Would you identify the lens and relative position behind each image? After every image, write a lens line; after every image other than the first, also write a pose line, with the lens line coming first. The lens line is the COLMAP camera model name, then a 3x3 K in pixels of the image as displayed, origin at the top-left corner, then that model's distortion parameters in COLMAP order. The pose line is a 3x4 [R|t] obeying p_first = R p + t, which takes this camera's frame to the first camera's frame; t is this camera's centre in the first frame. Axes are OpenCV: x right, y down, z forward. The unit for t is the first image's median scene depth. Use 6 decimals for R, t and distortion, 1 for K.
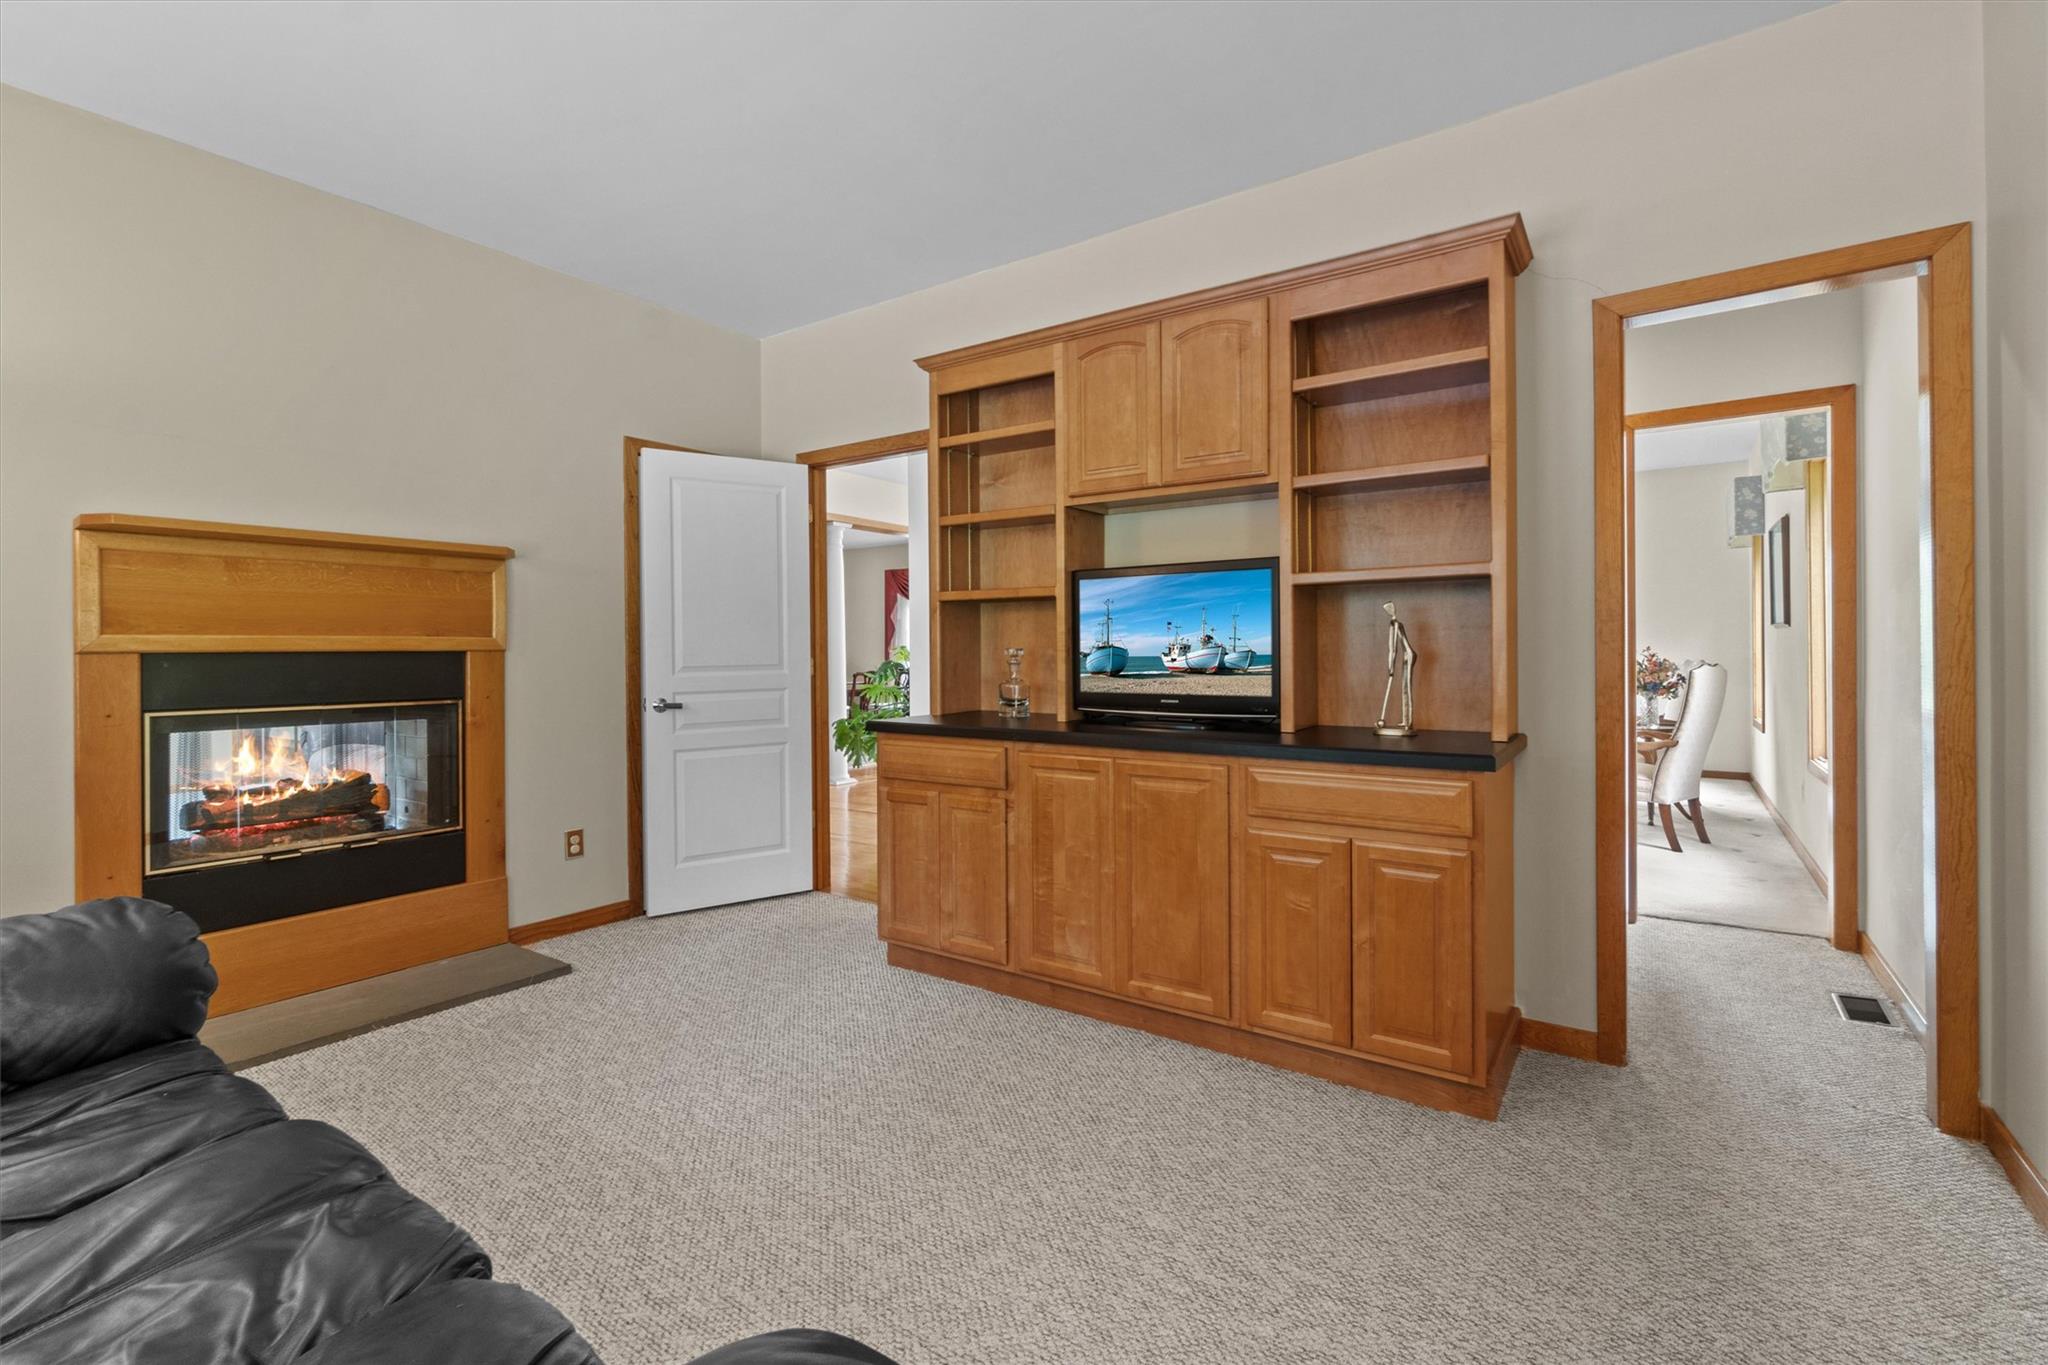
lens RADIAL K [[854.5, 0, 1024.0], [0, 854.5, 682.5], [0, 0, 1]] dist [-0.000489, -0.000052]
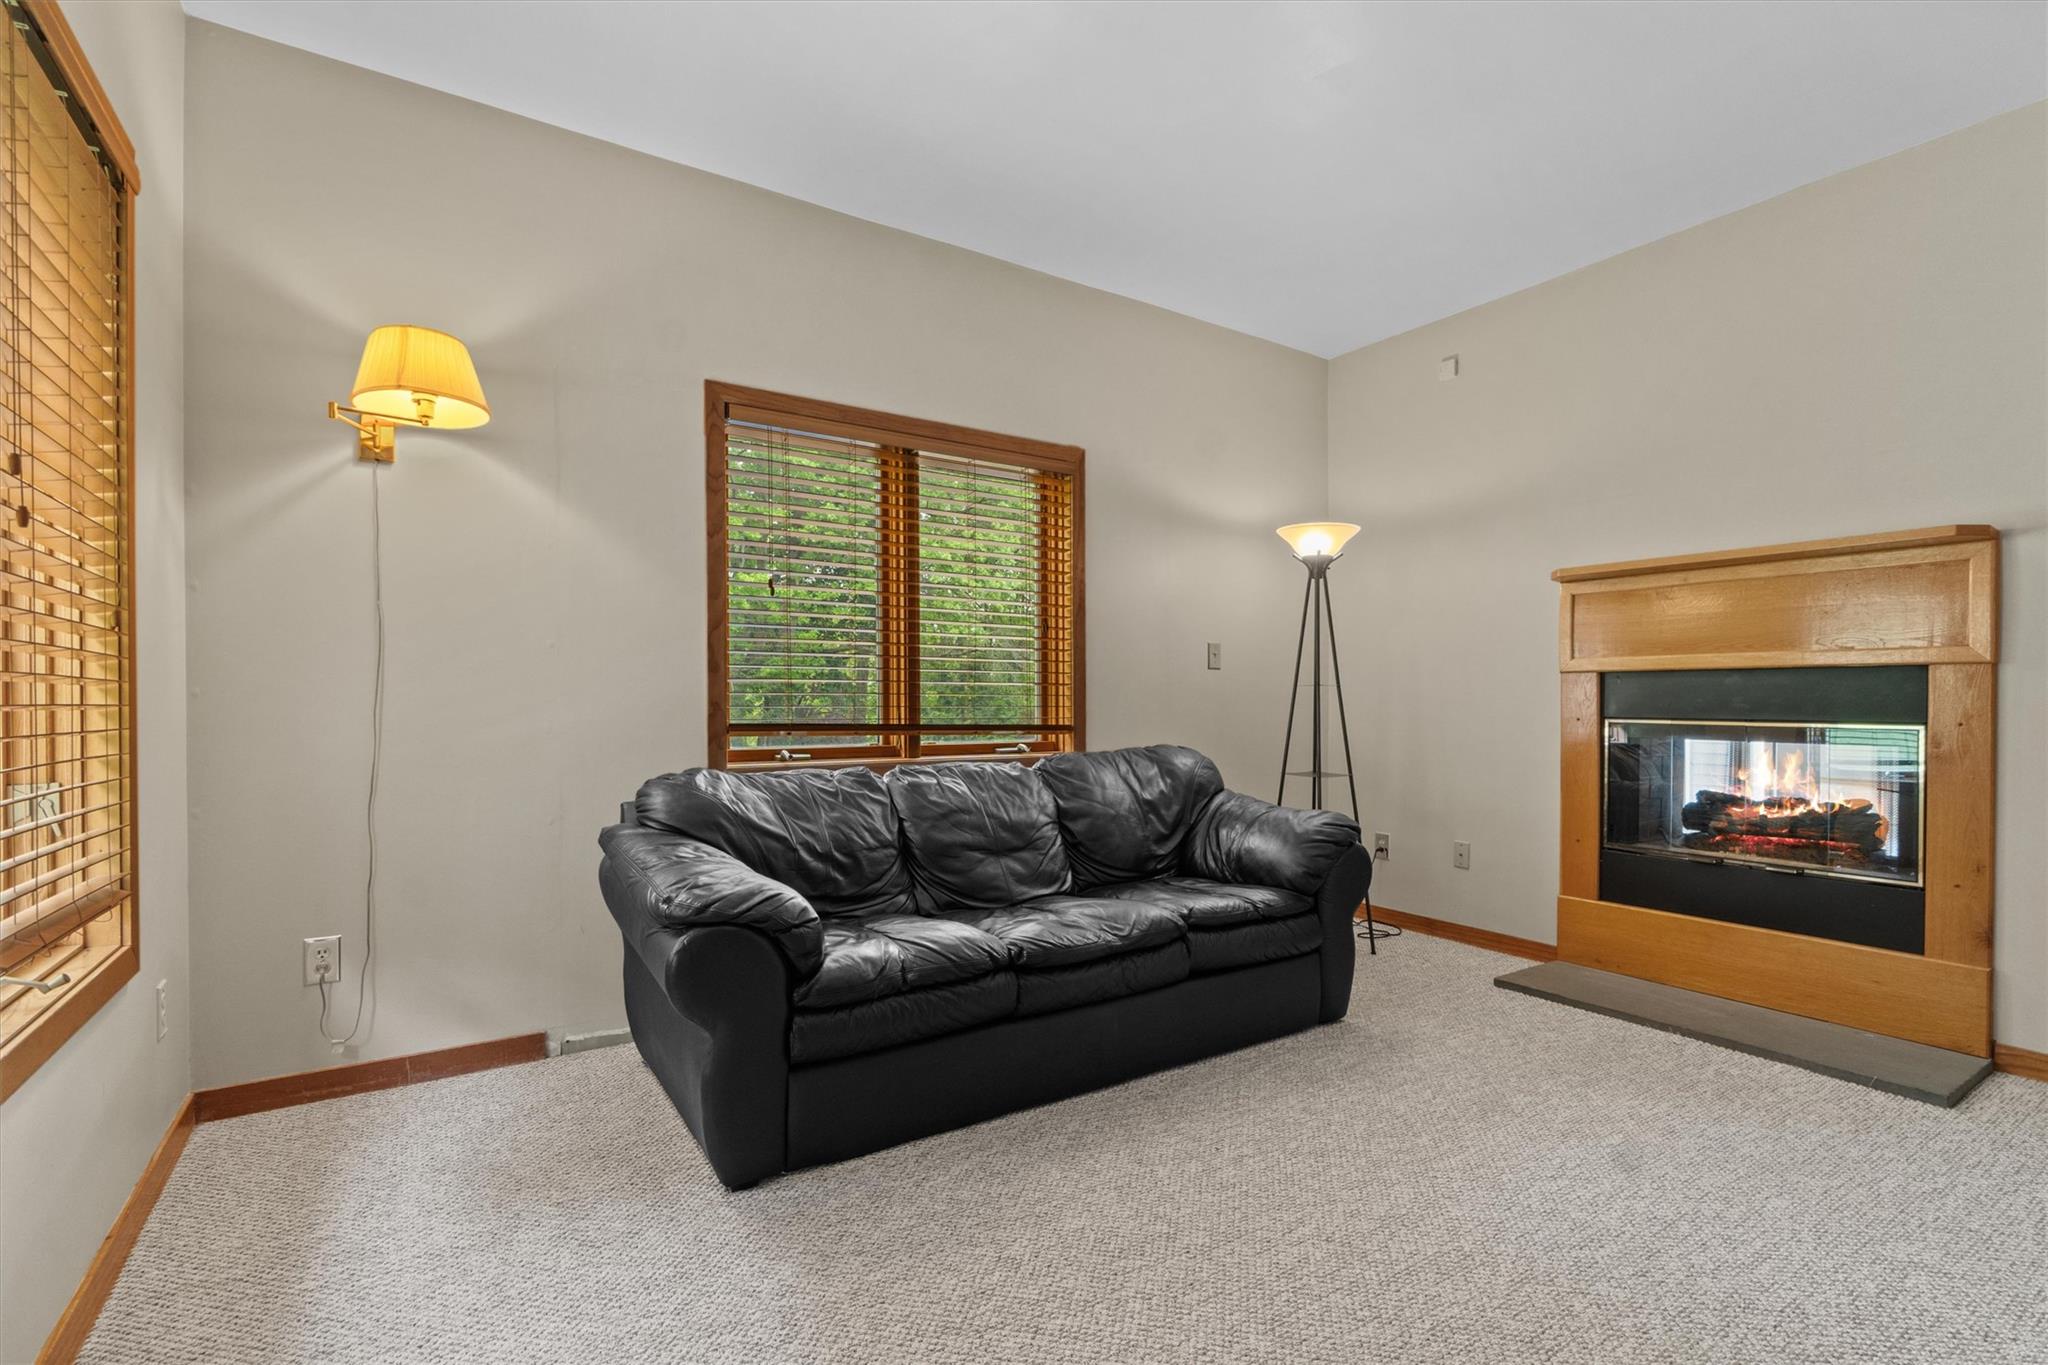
lens RADIAL K [[947.9, 0, 1024.9], [0, 947.9, 694.5], [0, 0, 1]] dist [0.000022, 0.000704]
pose [[-0.342822, 0.008281, -0.939364, 0.508134], [-0.023626, 0.999569, 0.017434, -0.003581], [0.939103, 0.028170, -0.342478, 0.563792]]
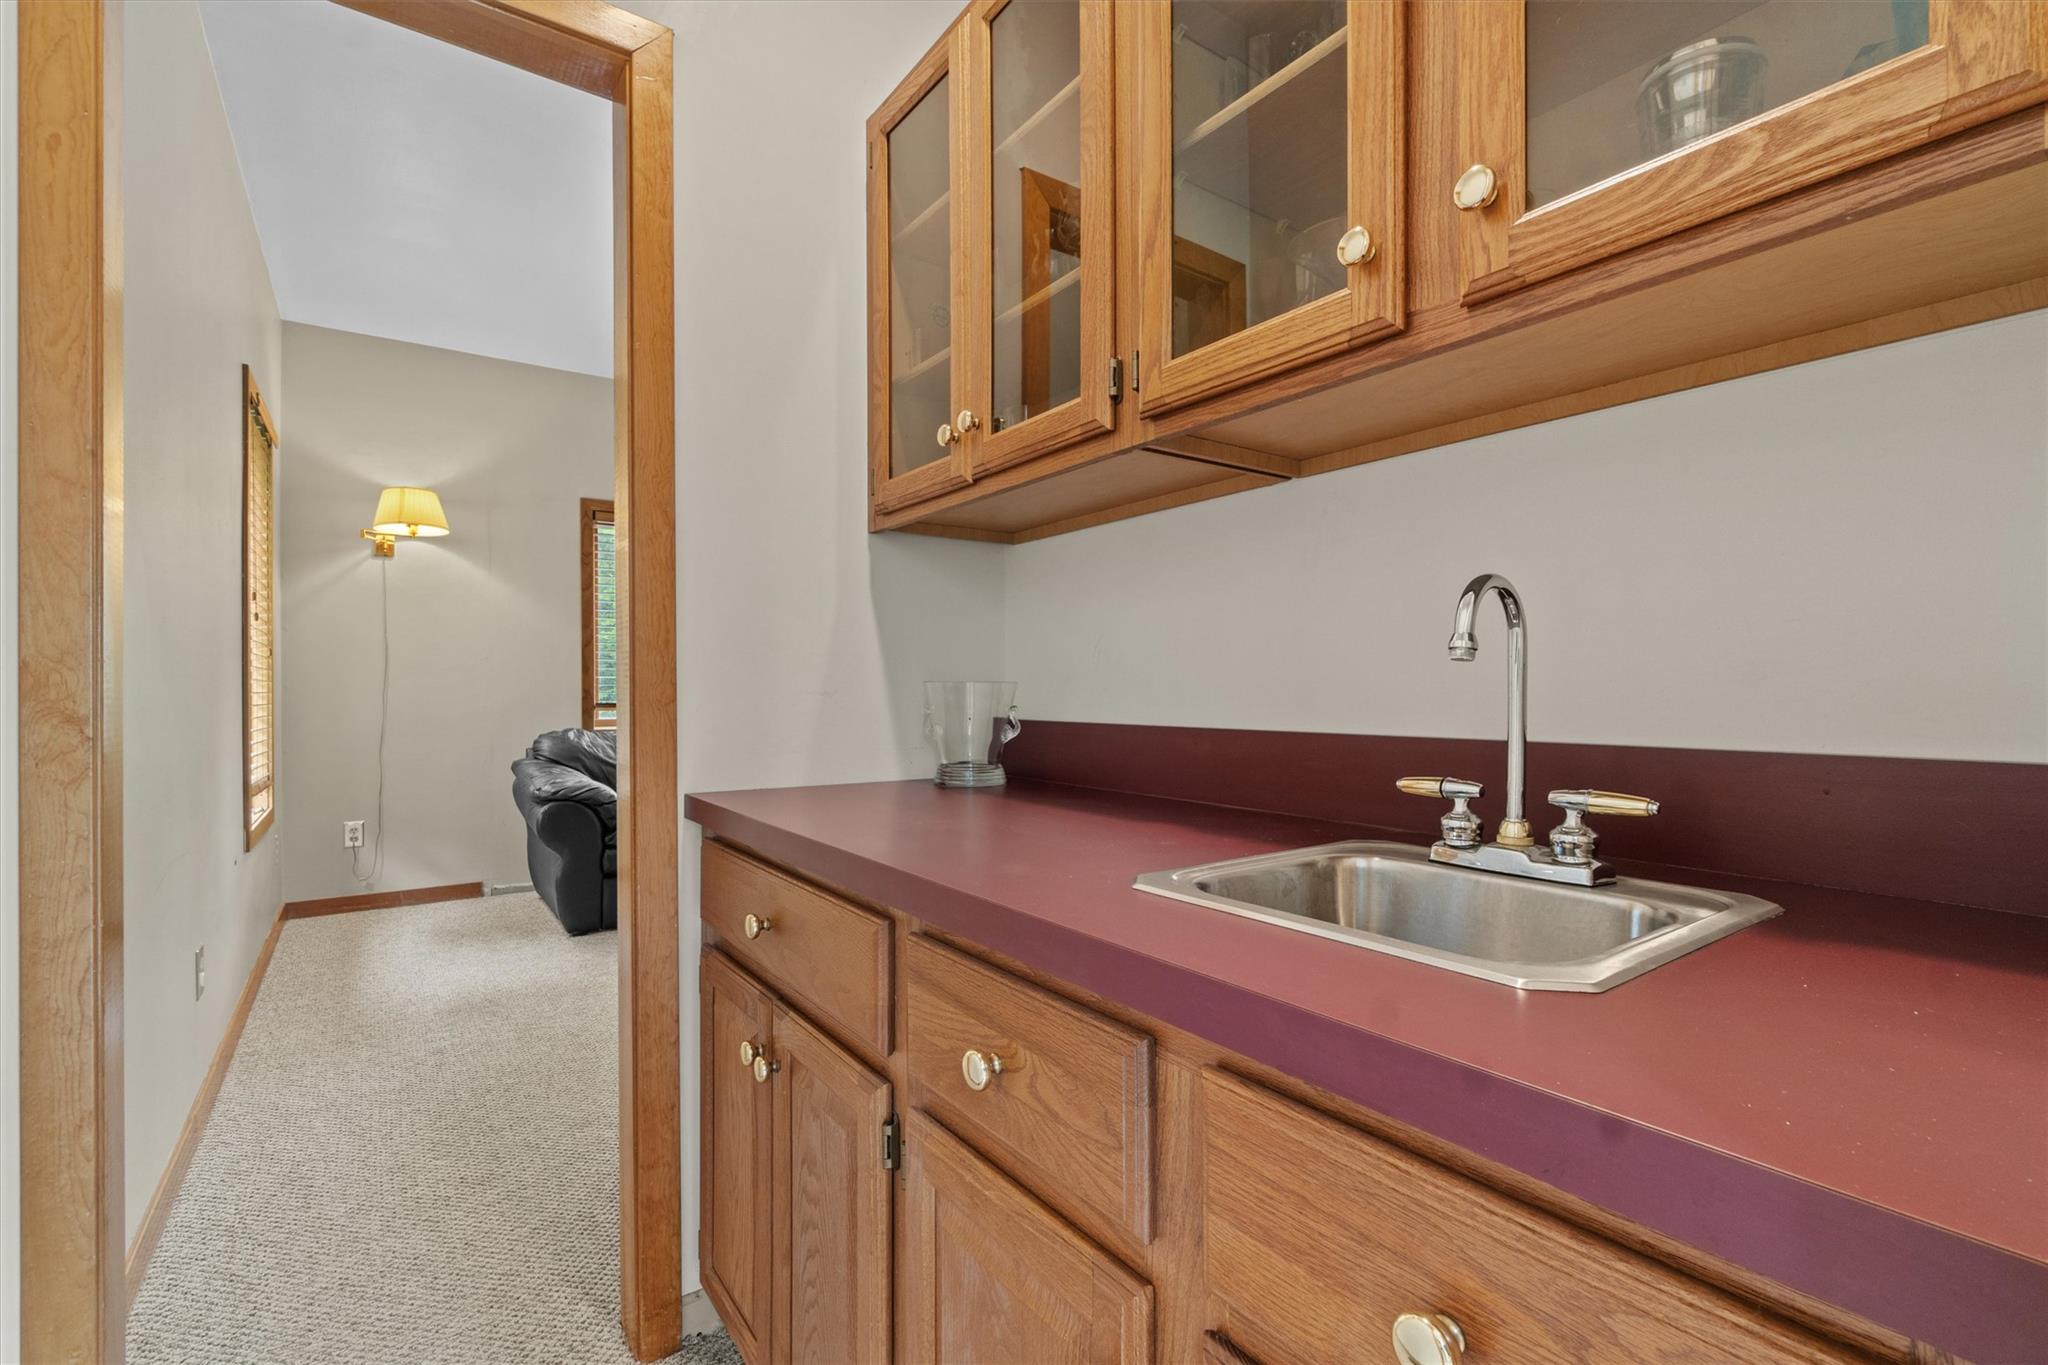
lens RADIAL K [[919.8, 0, 1013.0], [0, 919.8, 670.4], [0, 0, 1]] dist [0.000764, 0.000290]
pose [[-0.312581, -0.001163, -0.949890, 1.446789], [-0.018775, 0.999811, 0.004954, -0.049748], [0.949705, 0.019382, -0.312544, 1.681735]]
